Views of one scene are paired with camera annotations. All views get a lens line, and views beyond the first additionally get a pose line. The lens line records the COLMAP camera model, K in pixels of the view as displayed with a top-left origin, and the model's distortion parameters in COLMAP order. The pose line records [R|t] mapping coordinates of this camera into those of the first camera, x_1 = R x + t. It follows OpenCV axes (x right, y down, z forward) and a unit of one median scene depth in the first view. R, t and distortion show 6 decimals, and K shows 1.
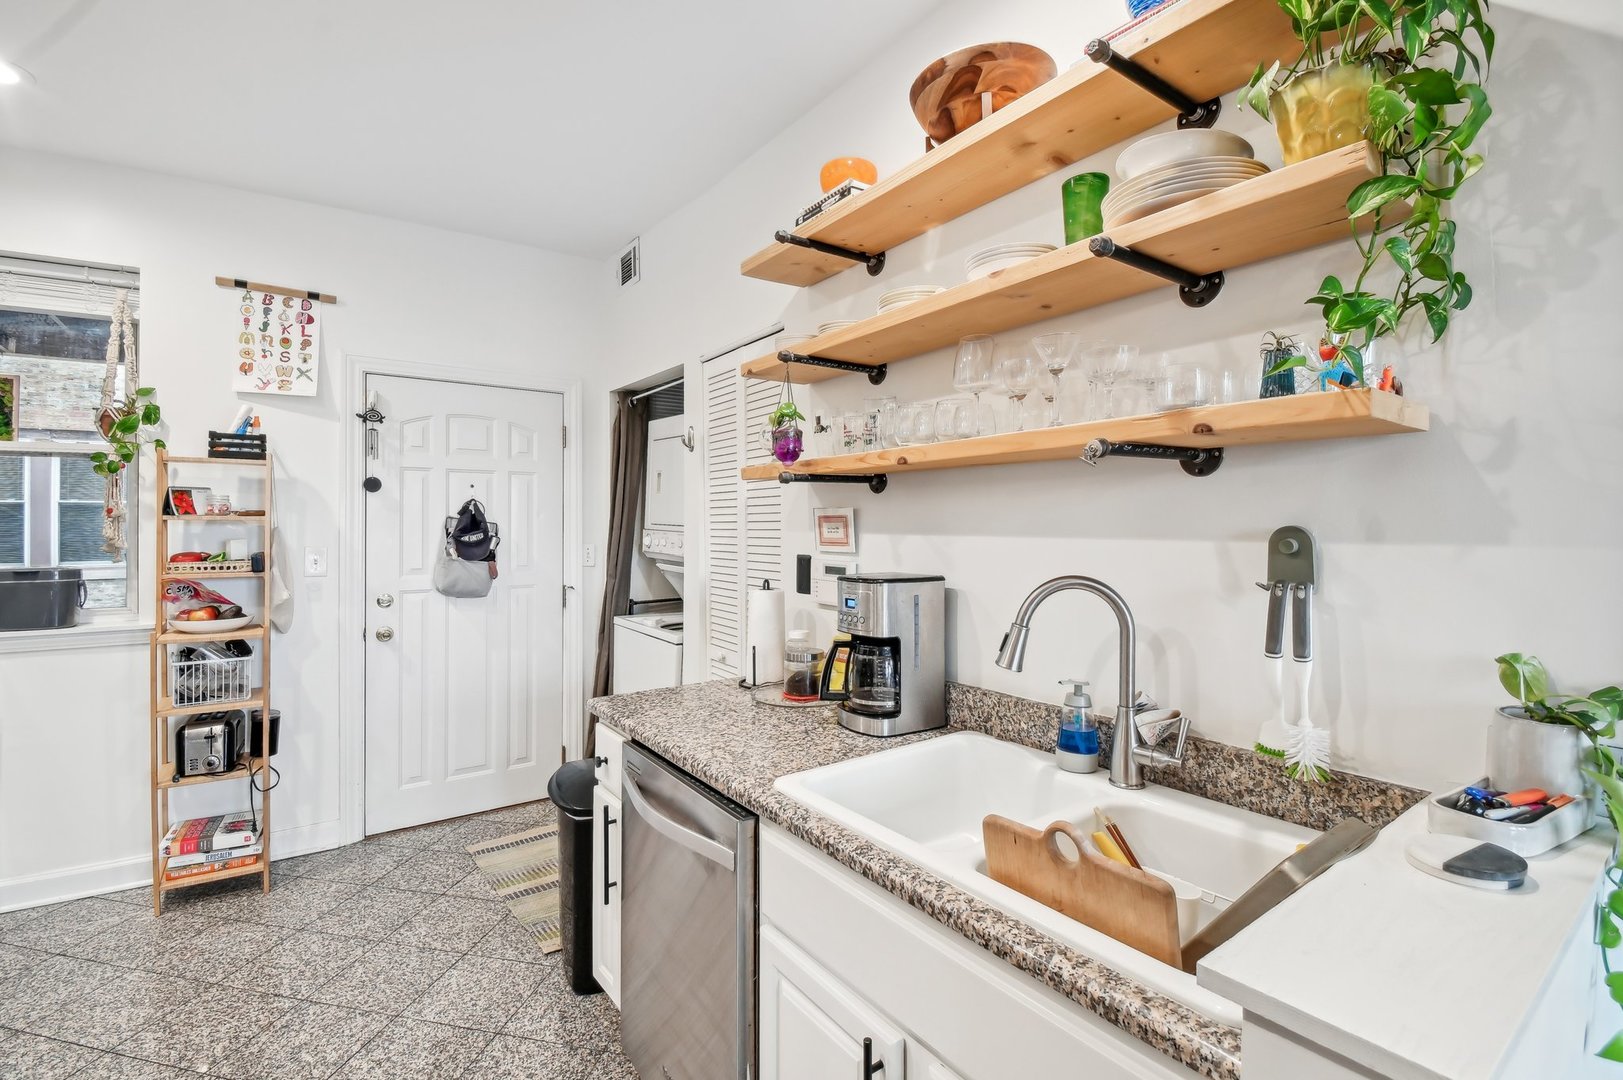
lens RADIAL K [[738.8, 0, 806.6], [0, 738.8, 522.7], [0, 0, 1]] dist [0.020012, -0.027419]
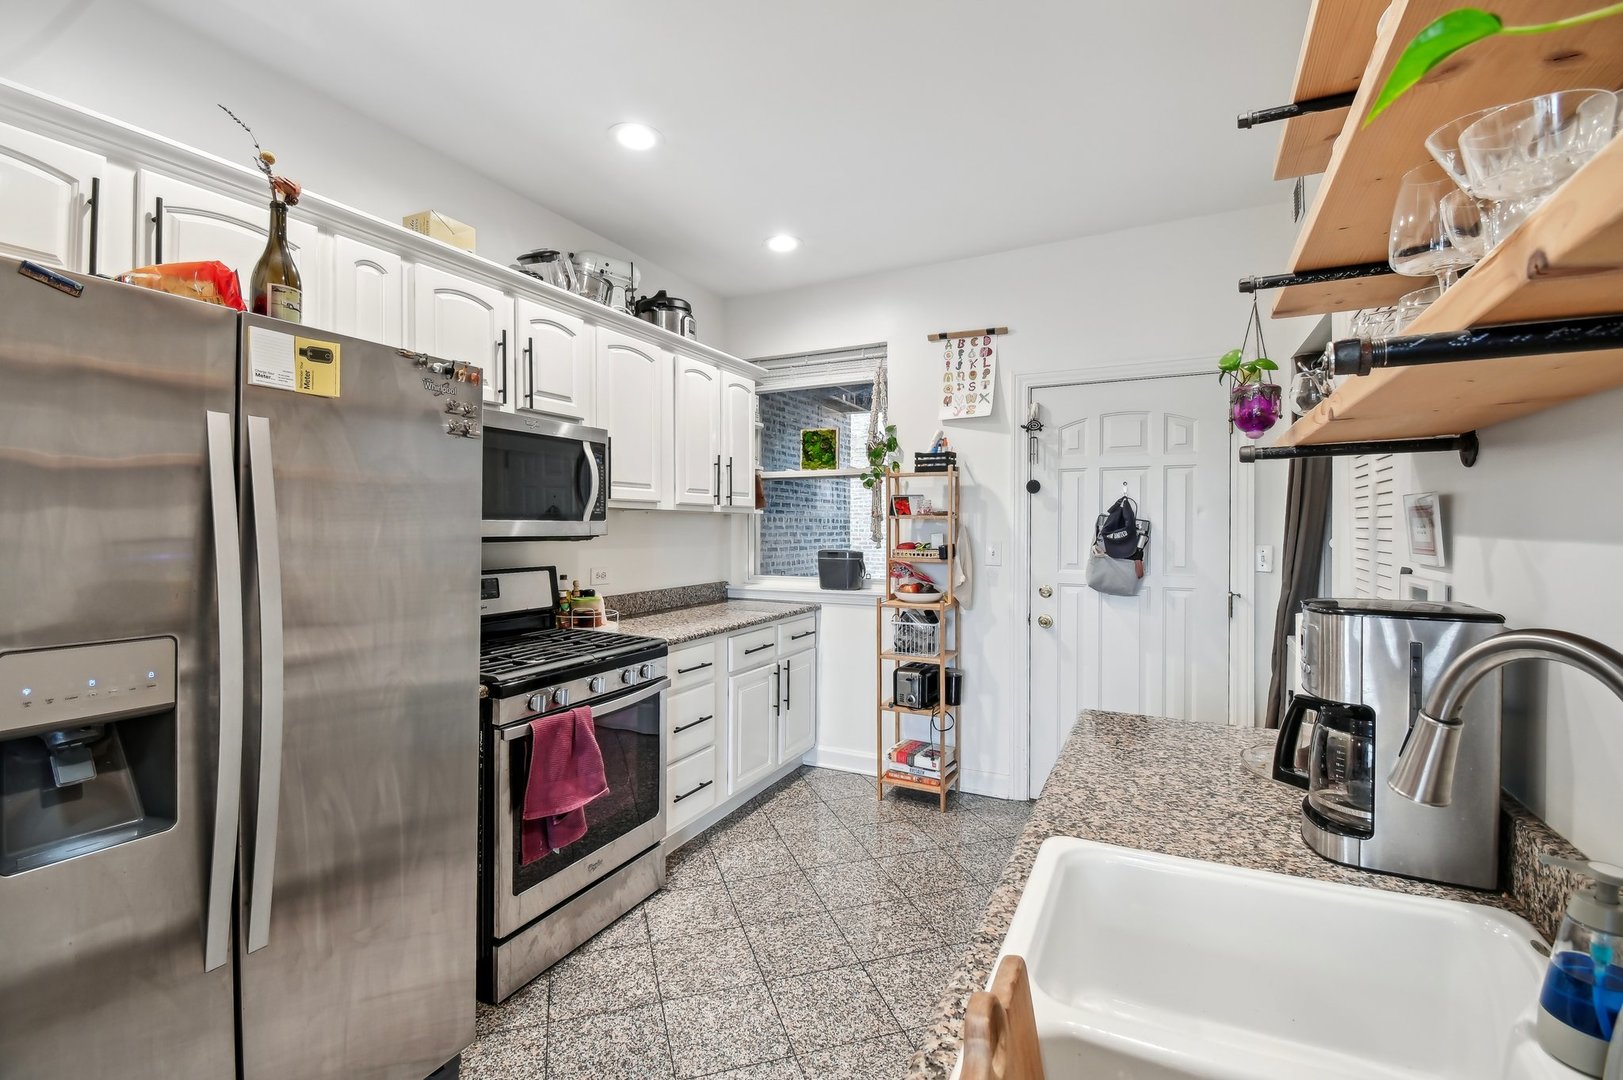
lens RADIAL K [[738.8, 0, 806.6], [0, 738.8, 522.7], [0, 0, 1]] dist [0.020012, -0.027419]
pose [[0.455874, -0.000421, -0.890044, 0.293144], [0.000759, 1.000000, -0.000085, 0.003322], [0.890044, -0.000636, 0.455875, 0.209073]]
